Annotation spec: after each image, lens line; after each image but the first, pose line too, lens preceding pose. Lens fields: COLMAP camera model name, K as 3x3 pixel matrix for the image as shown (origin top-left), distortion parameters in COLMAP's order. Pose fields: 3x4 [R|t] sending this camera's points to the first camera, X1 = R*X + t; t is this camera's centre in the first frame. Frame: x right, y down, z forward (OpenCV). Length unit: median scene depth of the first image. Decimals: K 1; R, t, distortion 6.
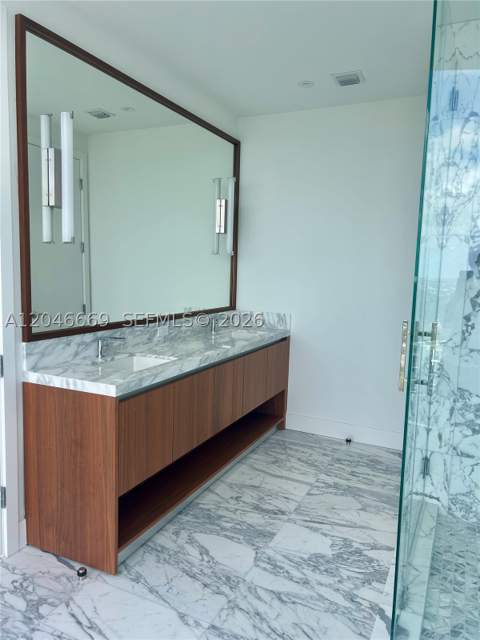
lens RADIAL K [[480.1, 0, 238.8], [0, 480.1, 322.1], [0, 0, 1]] dist [0.008710, -0.004457]
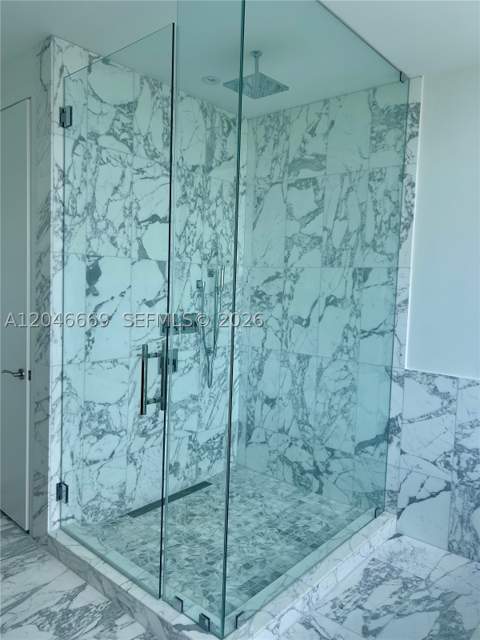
lens RADIAL K [[480.1, 0, 239.0], [0, 480.1, 317.1], [0, 0, 1]] dist [0.008710, -0.004457]
pose [[0.268512, -0.091112, 0.958958, -0.432873], [0.082194, 0.994053, 0.071432, -0.090575], [-0.959763, 0.059640, 0.274404, 0.394487]]
